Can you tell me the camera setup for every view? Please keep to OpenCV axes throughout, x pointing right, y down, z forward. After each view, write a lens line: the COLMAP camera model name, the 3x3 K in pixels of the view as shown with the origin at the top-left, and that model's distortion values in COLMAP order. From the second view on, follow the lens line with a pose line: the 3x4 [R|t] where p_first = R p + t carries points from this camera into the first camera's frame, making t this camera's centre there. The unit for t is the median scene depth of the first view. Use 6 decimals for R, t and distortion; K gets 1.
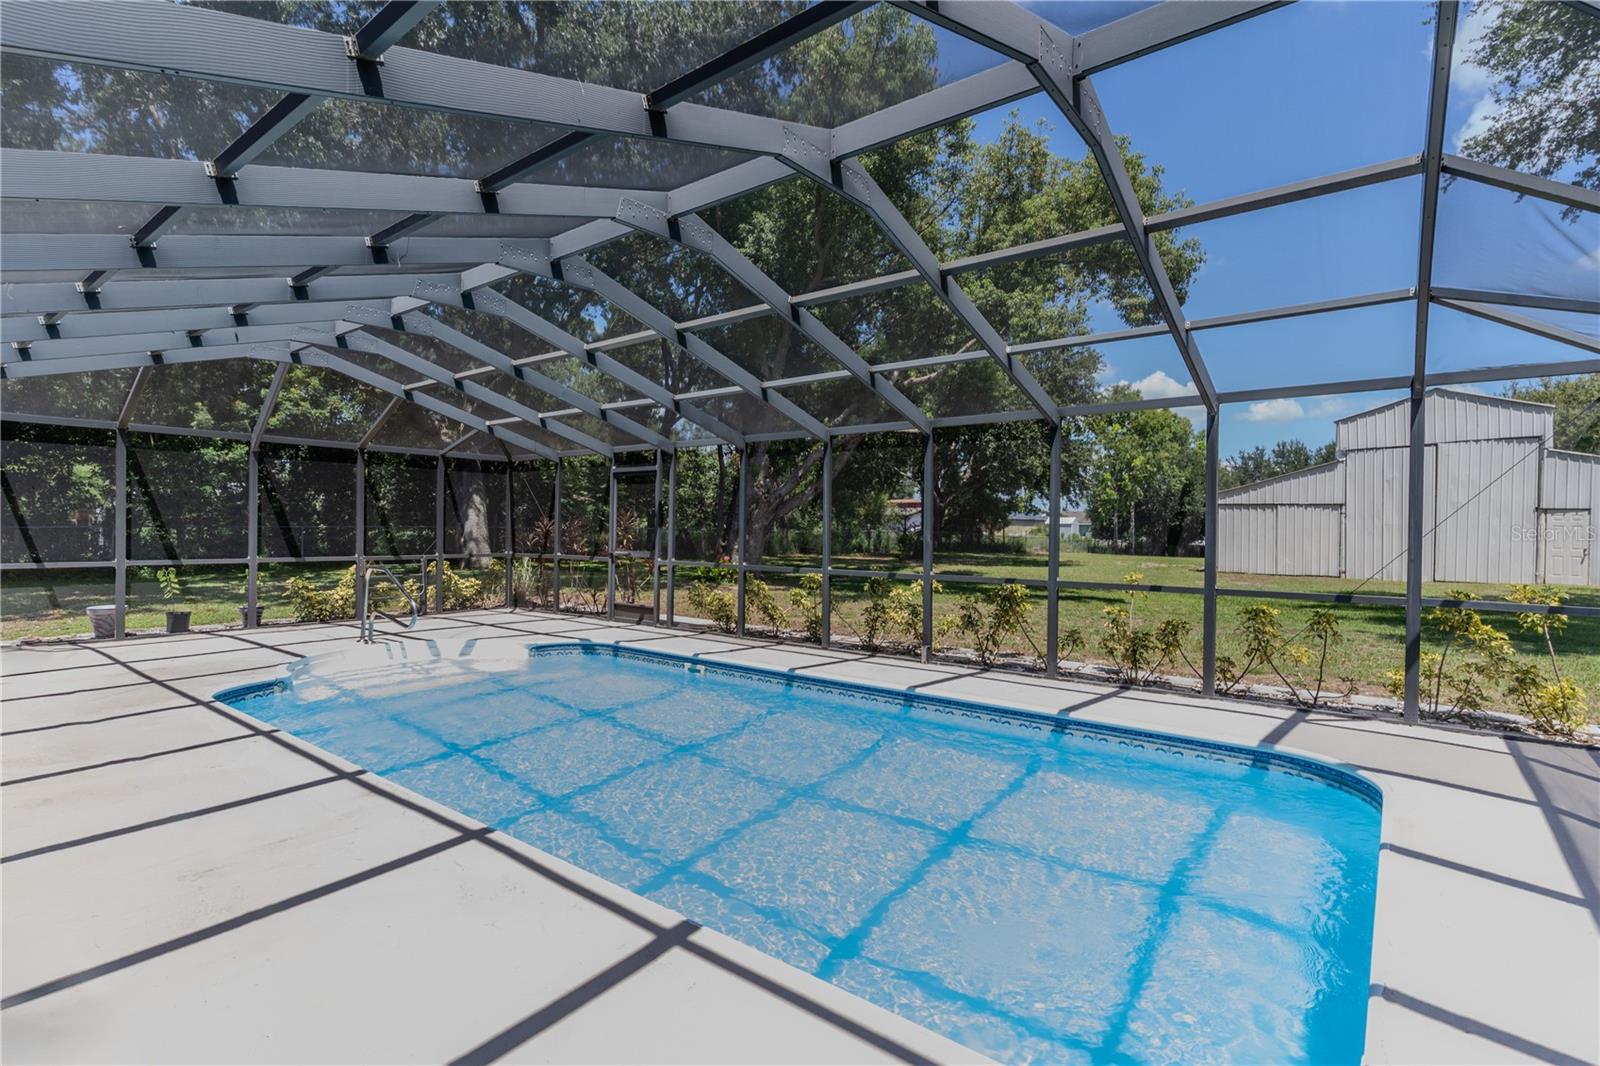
lens RADIAL K [[766.0, 0, 799.4], [0, 766.0, 529.0], [0, 0, 1]] dist [0.003515, -0.000306]
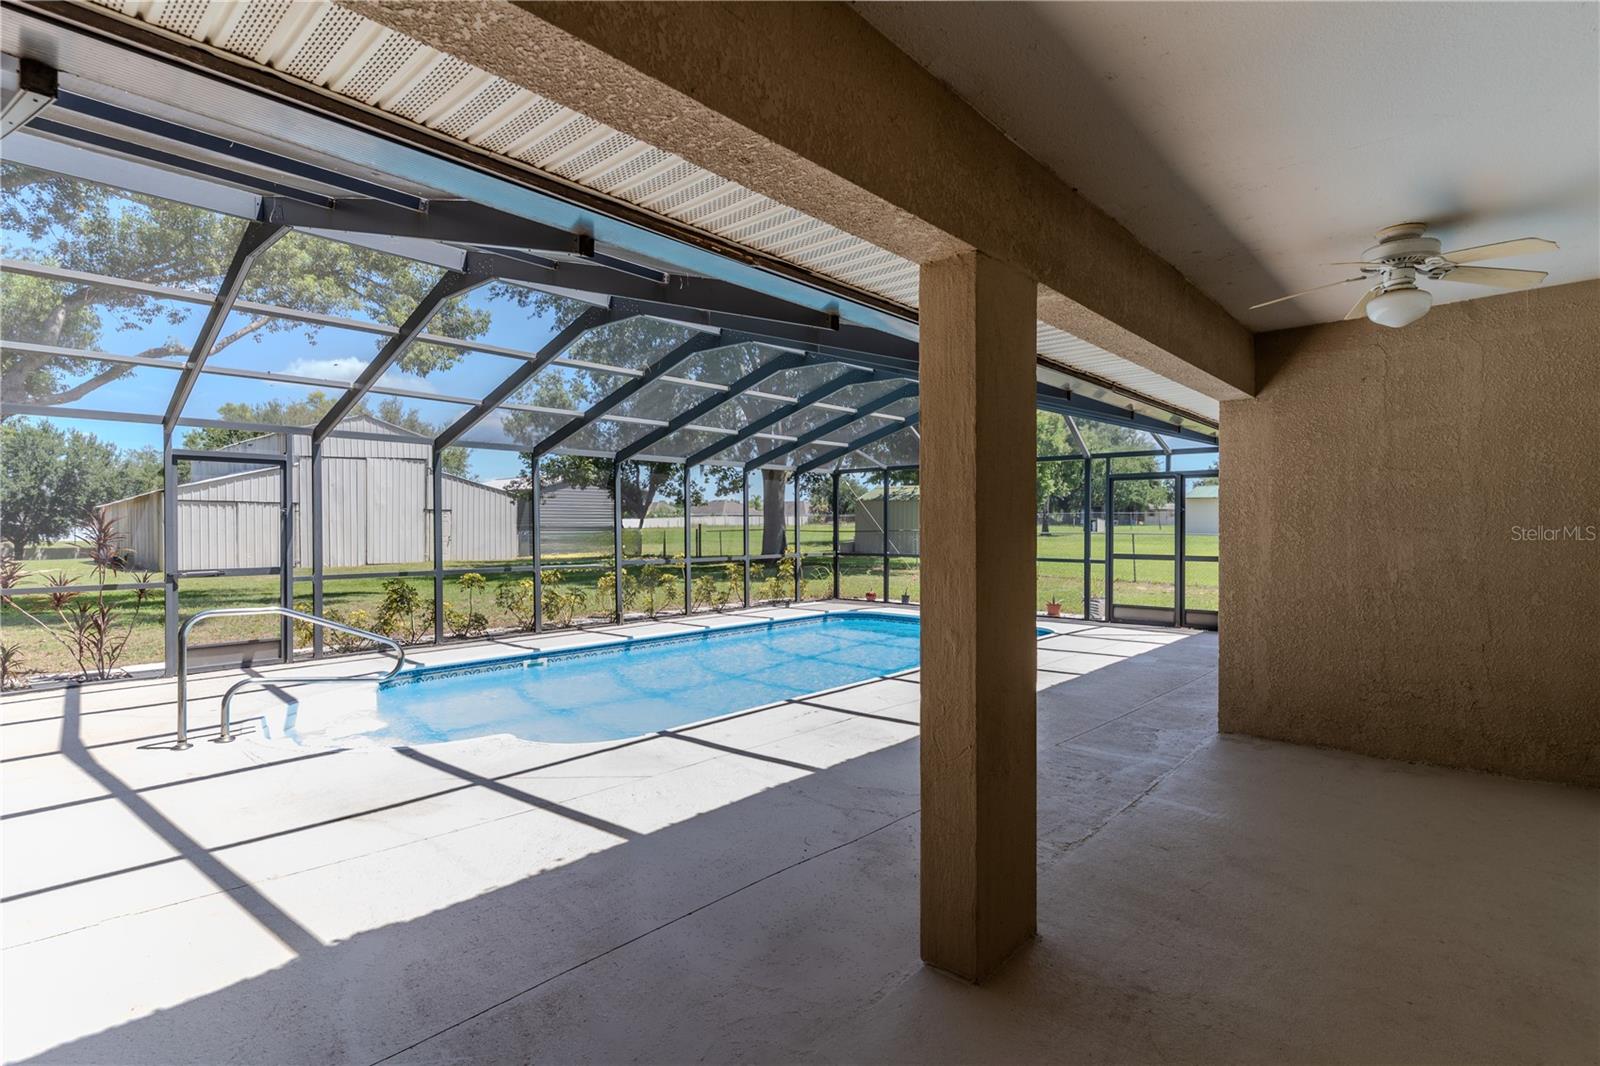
lens RADIAL K [[766.0, 0, 799.4], [0, 766.0, 529.0], [0, 0, 1]] dist [0.003515, -0.000306]
pose [[0.067916, -0.017286, 0.997541, -0.915793], [0.006985, 0.999834, 0.016850, -0.018481], [-0.997667, 0.005823, 0.068025, 0.421598]]
